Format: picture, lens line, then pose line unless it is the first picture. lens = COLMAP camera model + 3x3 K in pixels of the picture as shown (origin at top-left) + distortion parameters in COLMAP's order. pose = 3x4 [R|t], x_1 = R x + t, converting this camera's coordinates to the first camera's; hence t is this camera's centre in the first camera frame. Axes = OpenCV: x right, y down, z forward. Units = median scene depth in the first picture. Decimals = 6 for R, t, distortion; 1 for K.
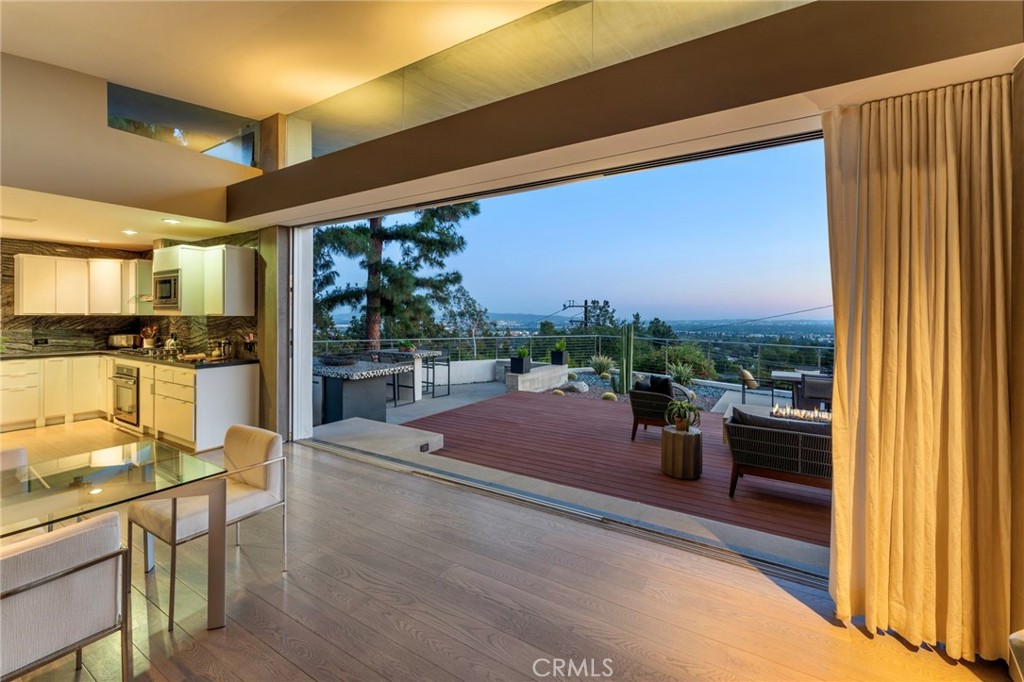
lens RADIAL K [[425.2, 0, 517.1], [0, 425.2, 316.5], [0, 0, 1]] dist [-0.000191, -0.000011]
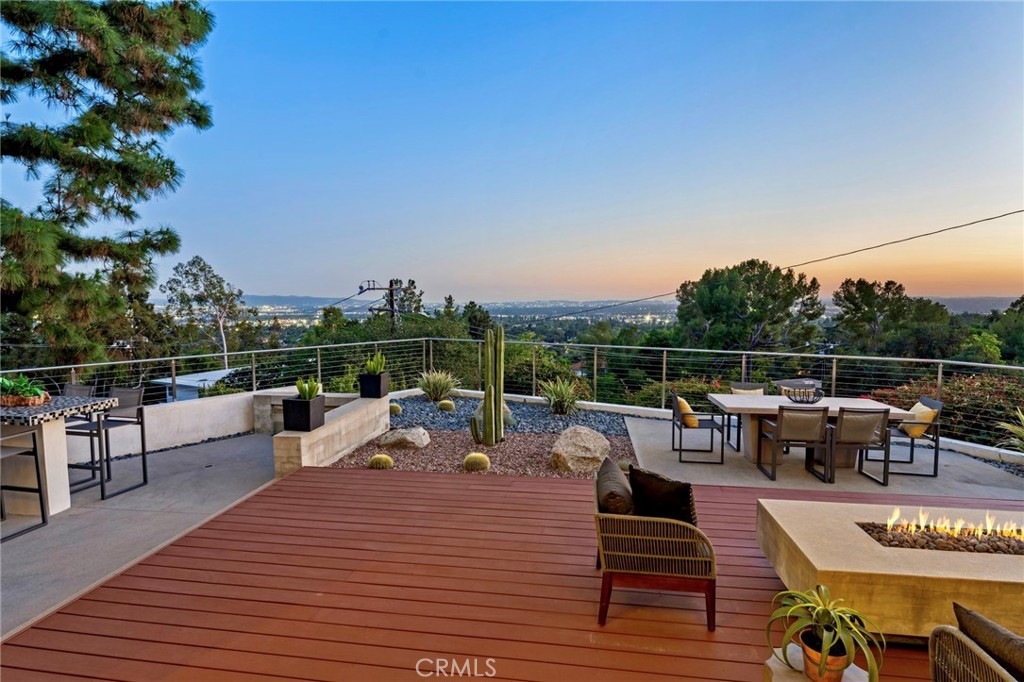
lens RADIAL K [[526.1, 0, 508.5], [0, 526.1, 335.5], [0, 0, 1]] dist [0.001230, 0.000779]
pose [[0.922773, -0.034521, 0.383794, -0.003248], [0.007917, 0.997467, 0.070686, -0.014702], [-0.385262, -0.062189, 0.920709, 0.211329]]
